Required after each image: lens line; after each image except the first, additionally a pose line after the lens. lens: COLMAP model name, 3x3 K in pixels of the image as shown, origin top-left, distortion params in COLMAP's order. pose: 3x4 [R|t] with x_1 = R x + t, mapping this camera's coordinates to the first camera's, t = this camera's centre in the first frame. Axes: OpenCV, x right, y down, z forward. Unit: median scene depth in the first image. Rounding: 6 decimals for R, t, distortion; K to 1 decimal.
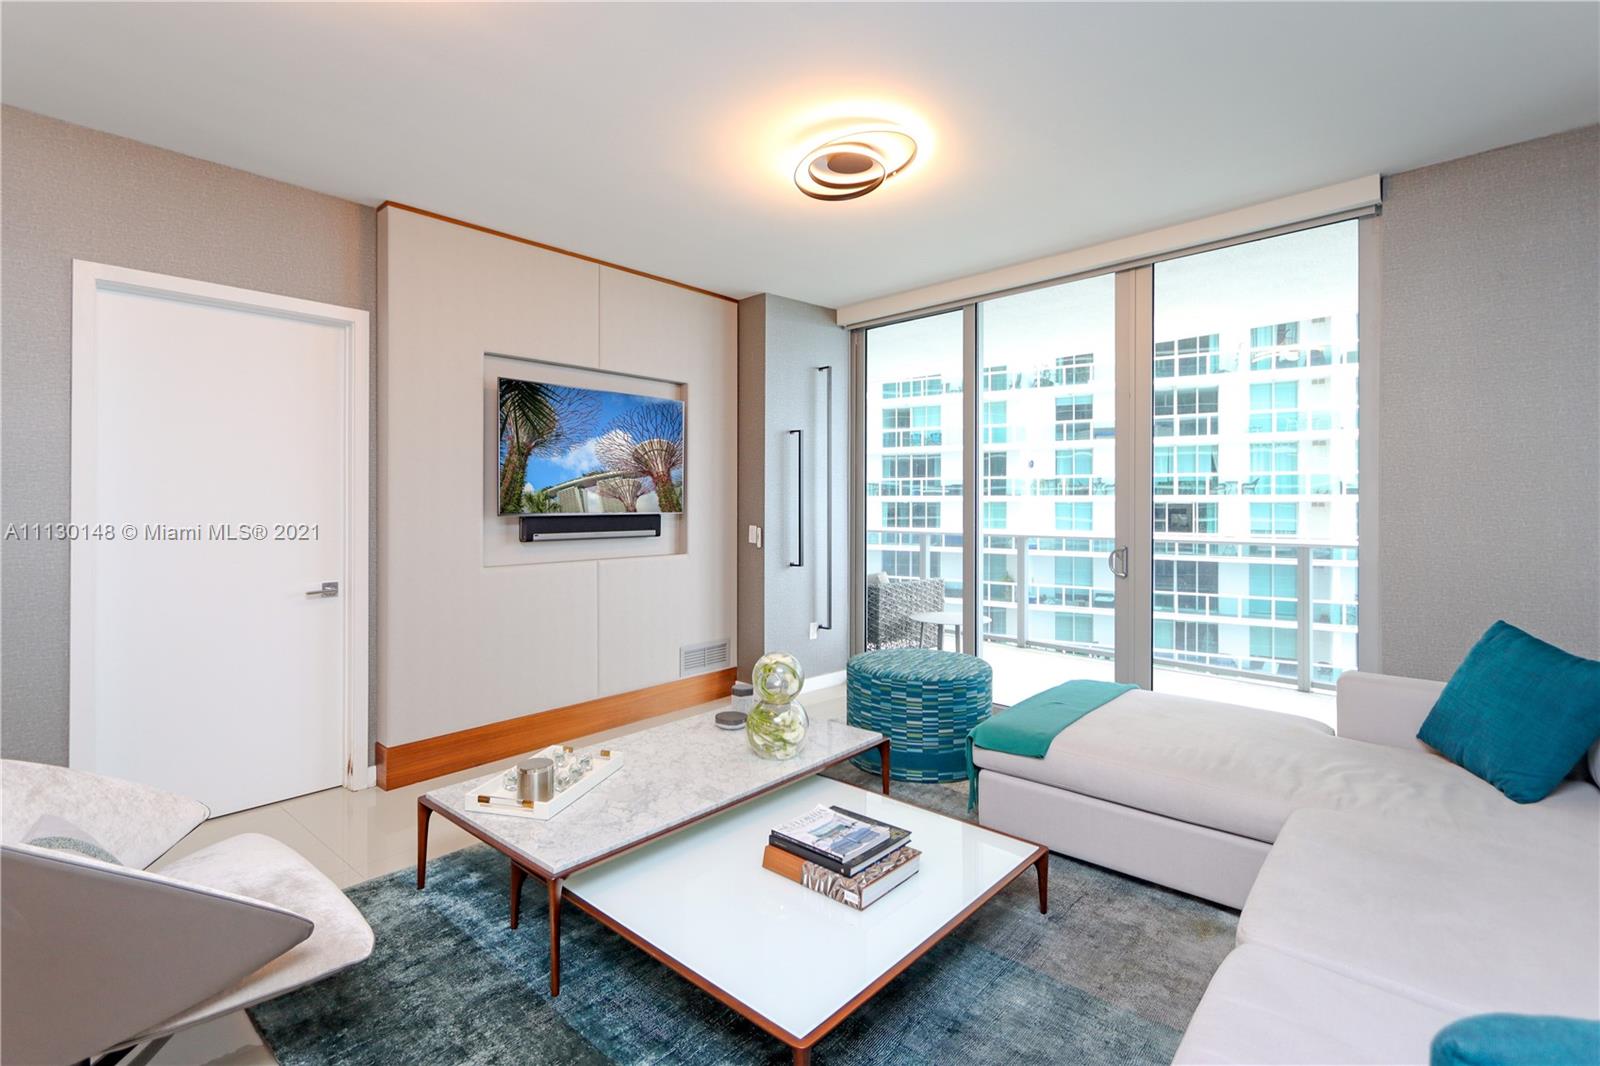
lens RADIAL K [[741.2, 0, 796.6], [0, 741.2, 498.3], [0, 0, 1]] dist [-0.001223, -0.000235]
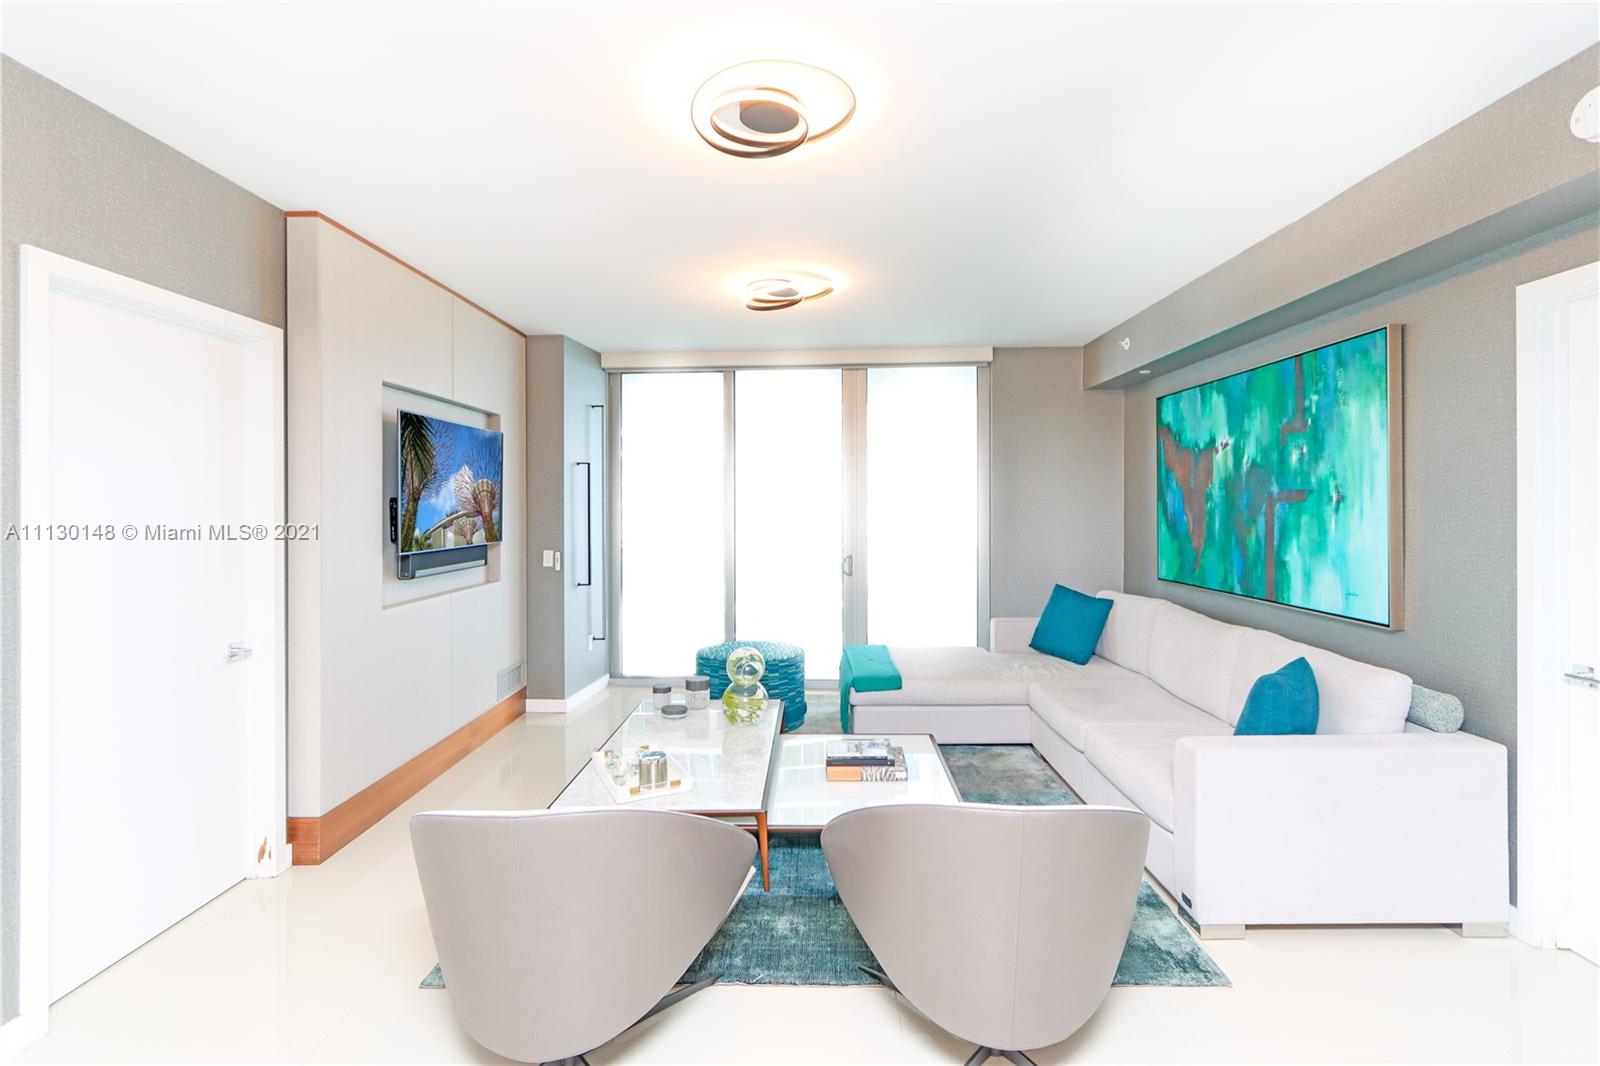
lens RADIAL K [[746.6, 0, 803.4], [0, 746.6, 506.6], [0, 0, 1]] dist [-0.002610, -0.000071]
pose [[0.750942, -0.005265, 0.660347, -0.585065], [-0.000214, 0.999966, 0.008217, -0.042107], [-0.660368, -0.006312, 0.750915, -0.061161]]
